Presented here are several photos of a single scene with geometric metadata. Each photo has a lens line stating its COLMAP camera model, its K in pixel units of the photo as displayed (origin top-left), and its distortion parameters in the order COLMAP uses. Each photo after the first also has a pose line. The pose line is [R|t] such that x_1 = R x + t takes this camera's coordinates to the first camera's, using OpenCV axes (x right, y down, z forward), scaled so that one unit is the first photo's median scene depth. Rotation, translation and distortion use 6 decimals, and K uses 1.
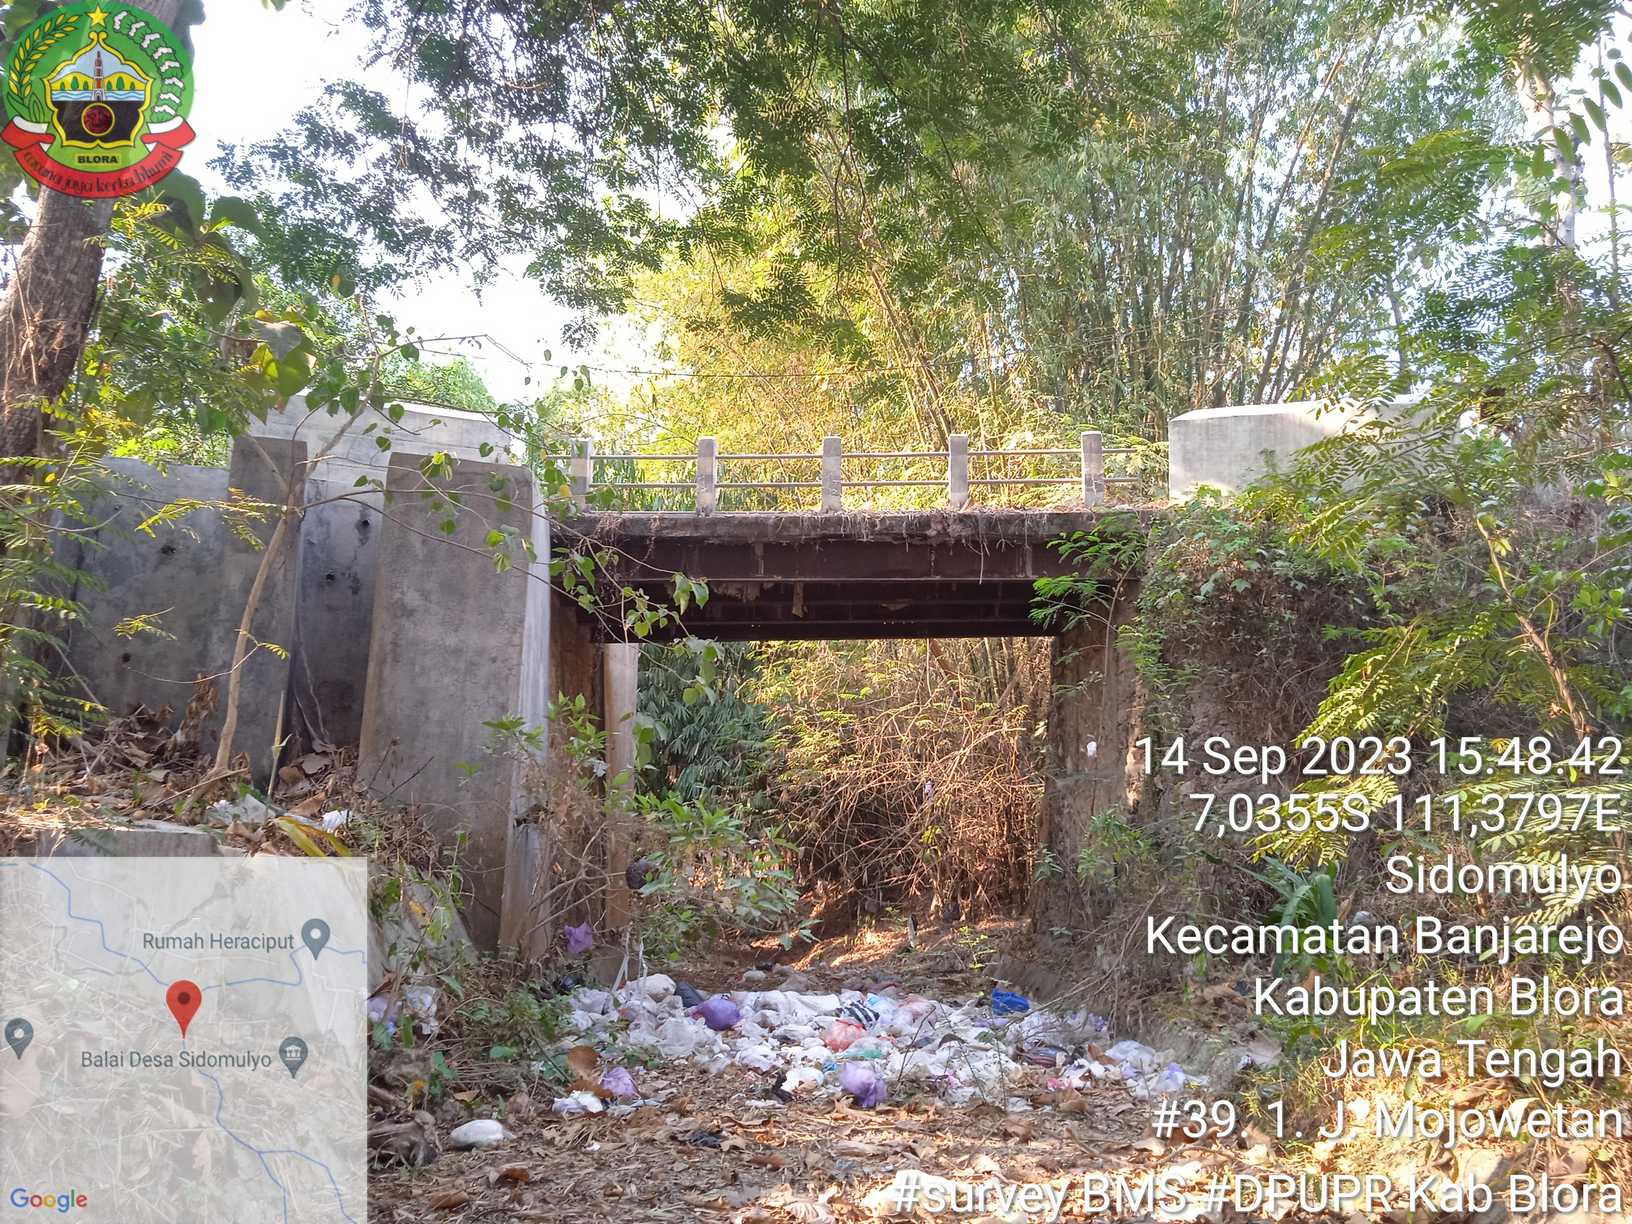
lens RADIAL K [[1292.0, 0, 822.6], [0, 1292.0, 616.3], [0, 0, 1]] dist [0.012707, -0.054132]
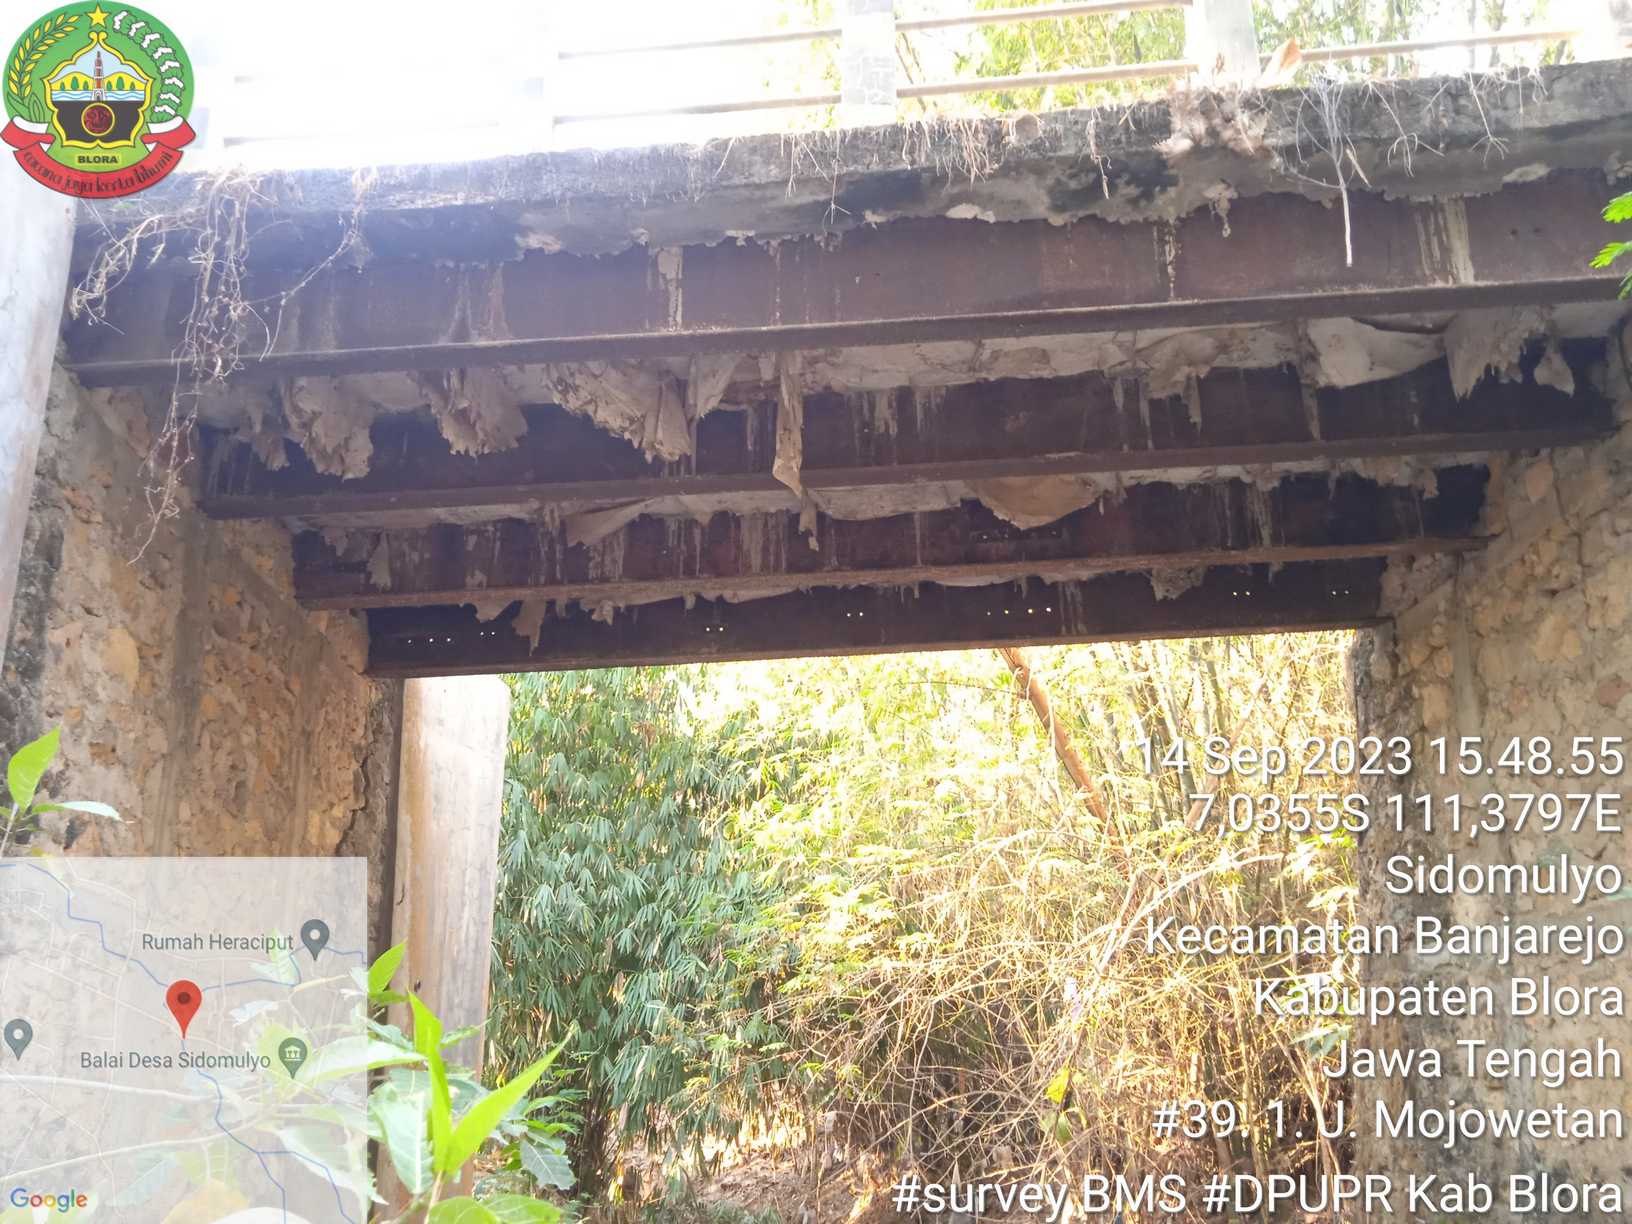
lens RADIAL K [[1292.0, 0, 822.6], [0, 1292.0, 616.3], [0, 0, 1]] dist [0.012707, -0.054132]
pose [[0.999379, -0.028610, -0.020550, -0.001857], [0.024562, 0.984142, -0.175673, 0.068341], [0.025250, 0.175059, 0.984234, 0.427647]]
